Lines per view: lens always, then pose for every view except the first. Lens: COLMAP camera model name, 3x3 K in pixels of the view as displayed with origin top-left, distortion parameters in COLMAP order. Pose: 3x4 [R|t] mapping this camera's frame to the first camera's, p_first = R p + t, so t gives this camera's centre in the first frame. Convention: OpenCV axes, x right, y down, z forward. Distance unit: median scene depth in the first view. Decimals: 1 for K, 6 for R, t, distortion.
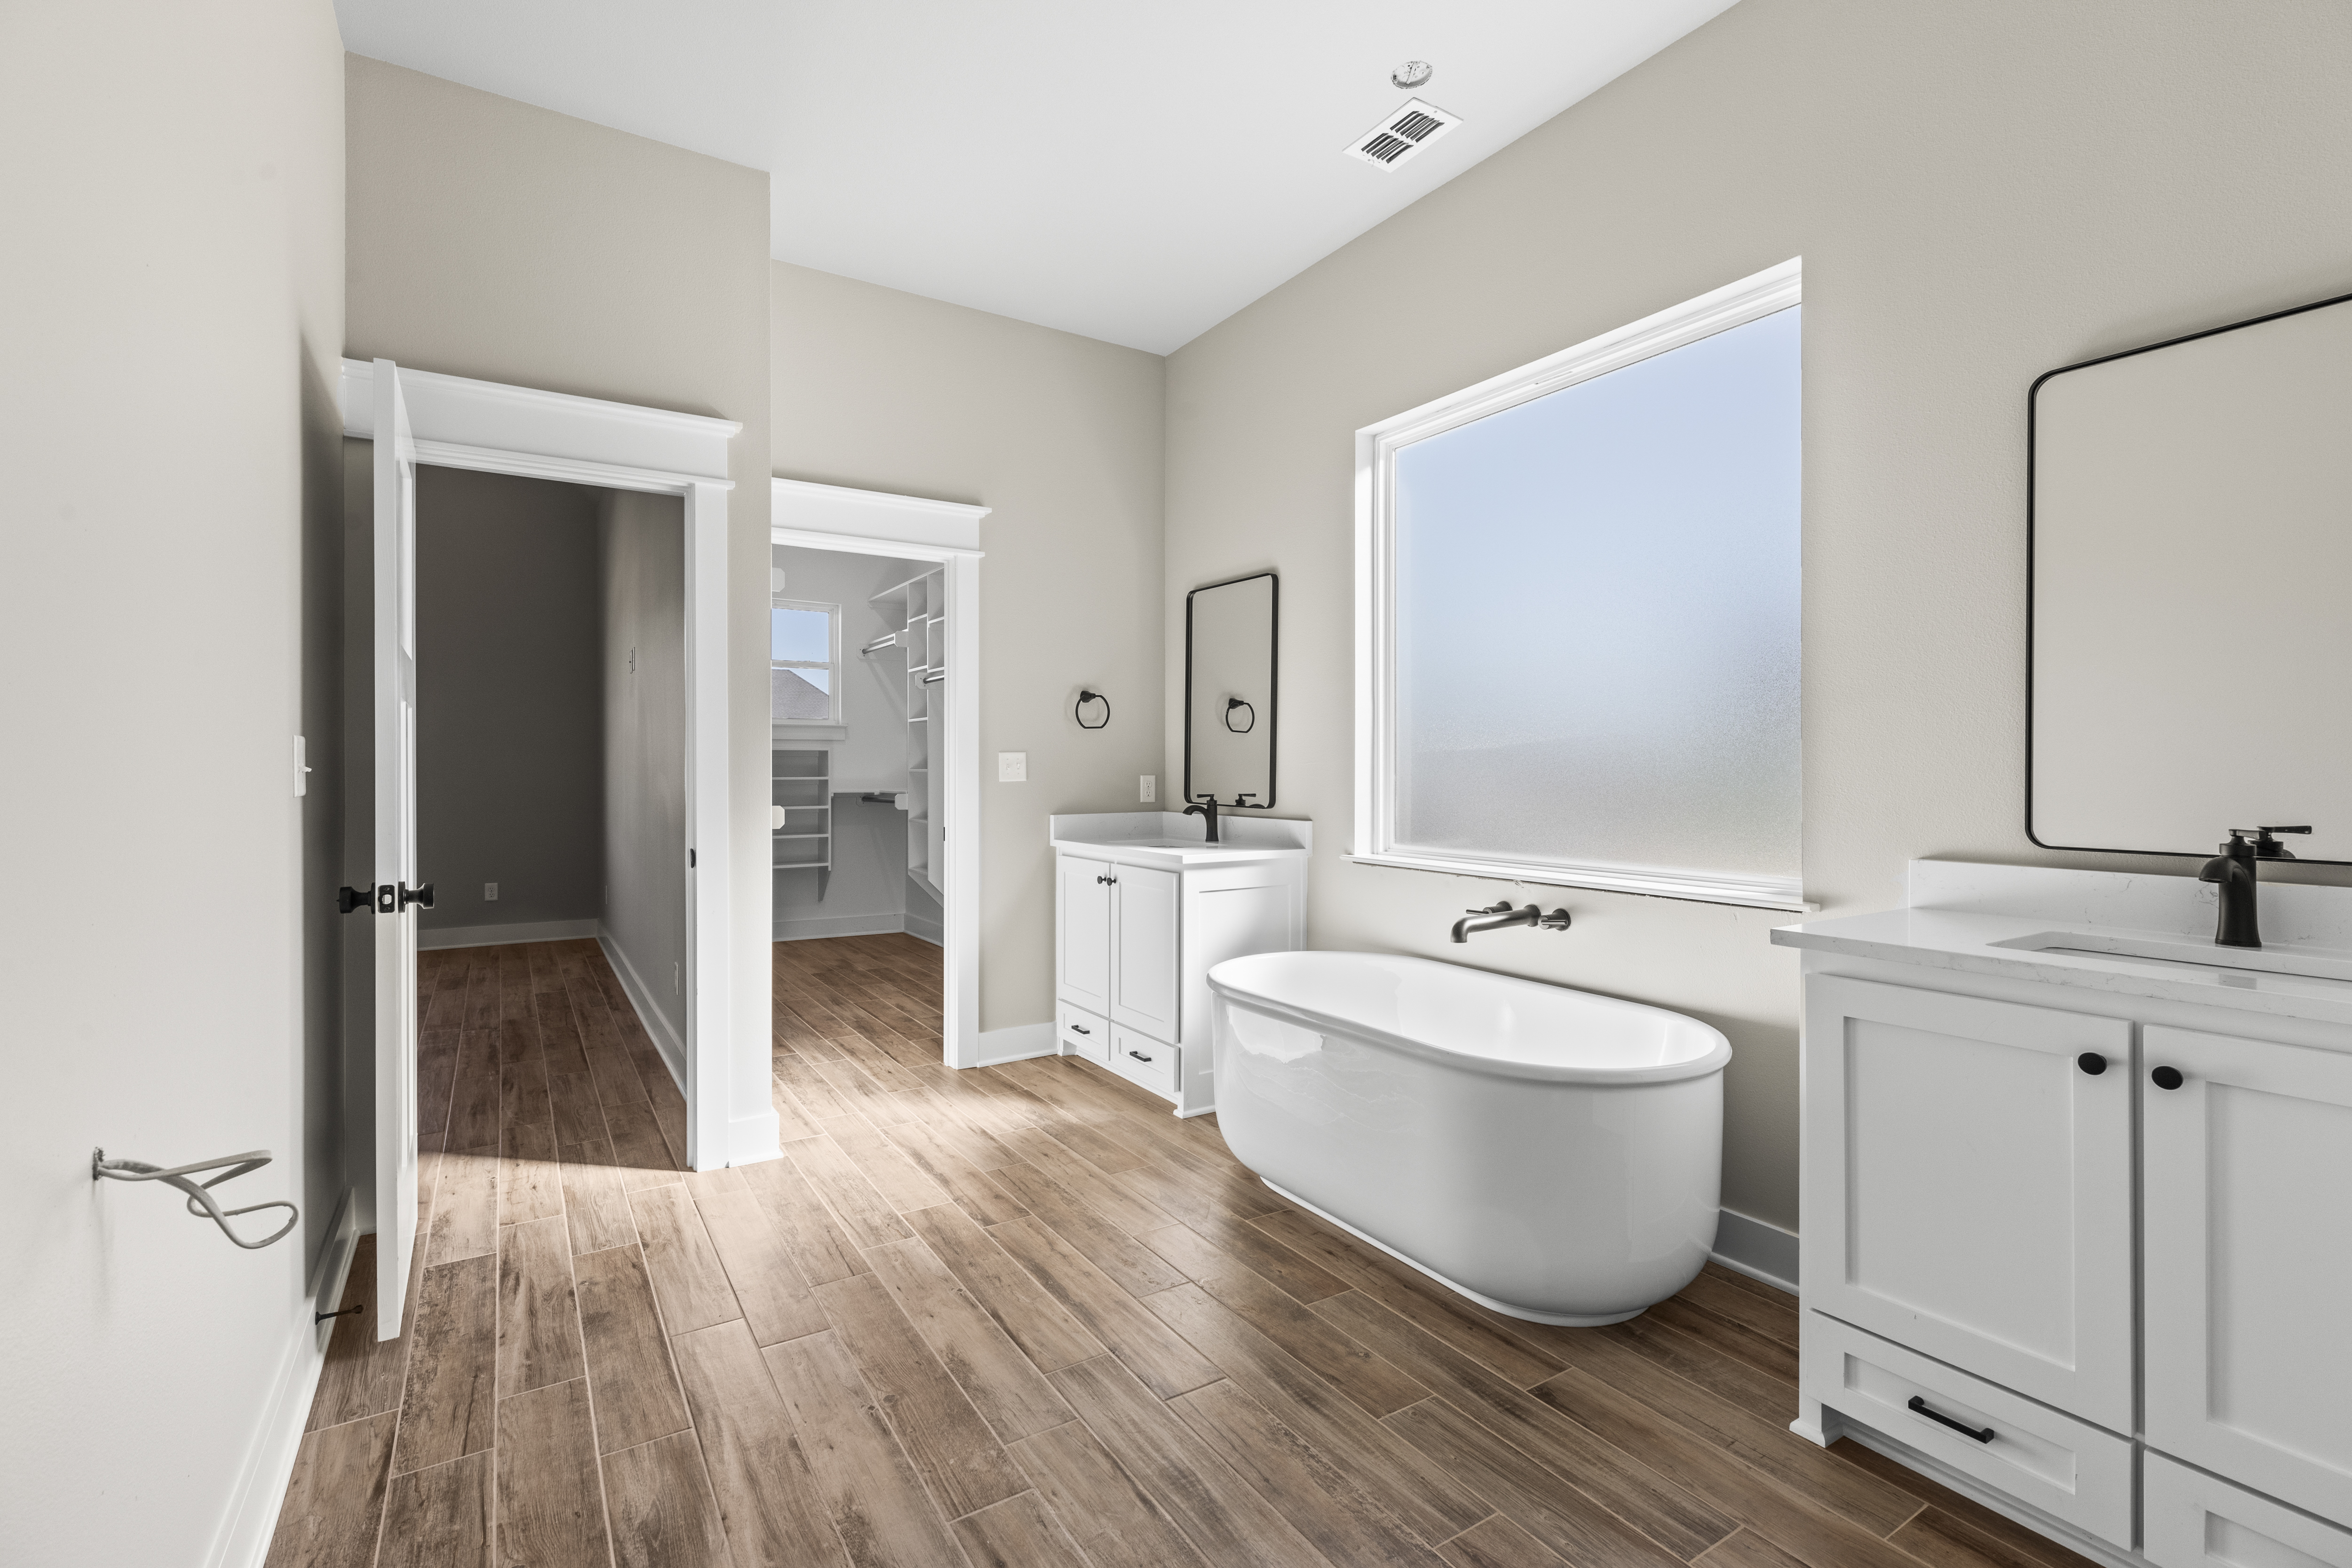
lens RADIAL K [[1049.1, 0, 1170.5], [0, 1049.1, 768.0], [0, 0, 1]] dist [0.002573, 0.000020]
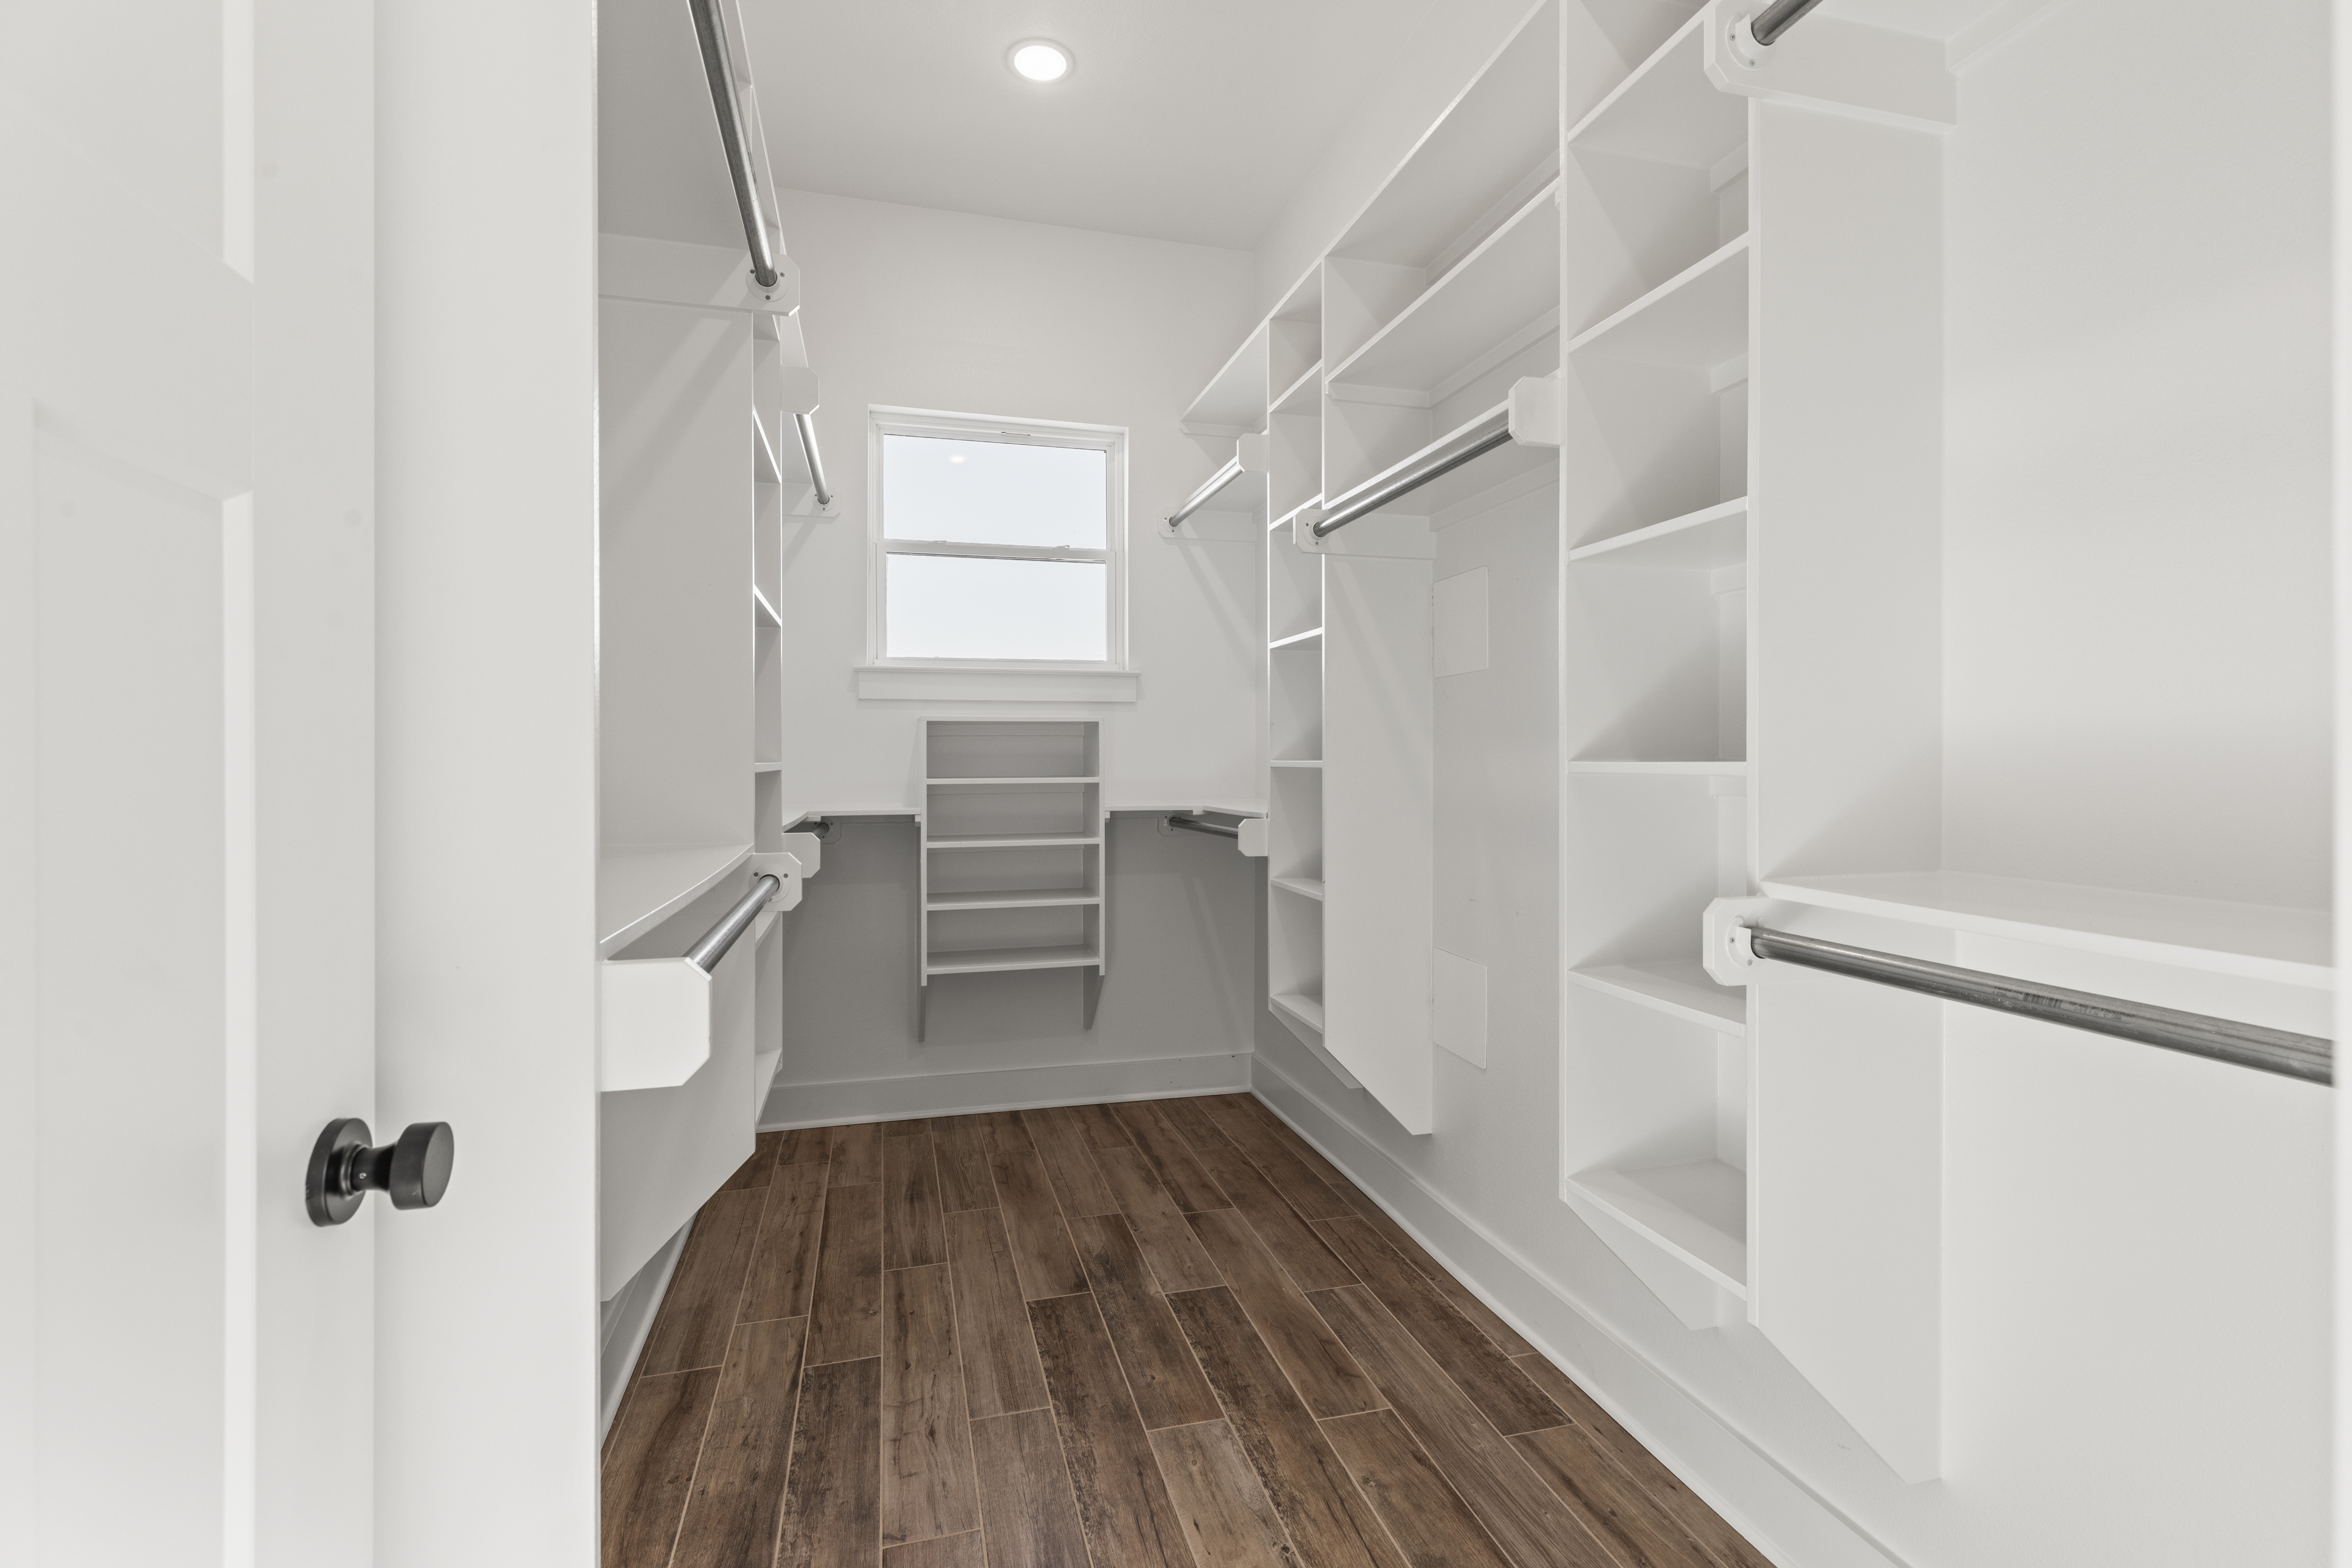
lens RADIAL K [[1049.1, 0, 1170.5], [0, 1049.1, 768.0], [0, 0, 1]] dist [0.002573, 0.000020]
pose [[0.954680, -0.001044, -0.297634, -0.058396], [0.000833, 0.999999, -0.000838, 0.001750], [0.297634, 0.000552, 0.954680, 0.210909]]
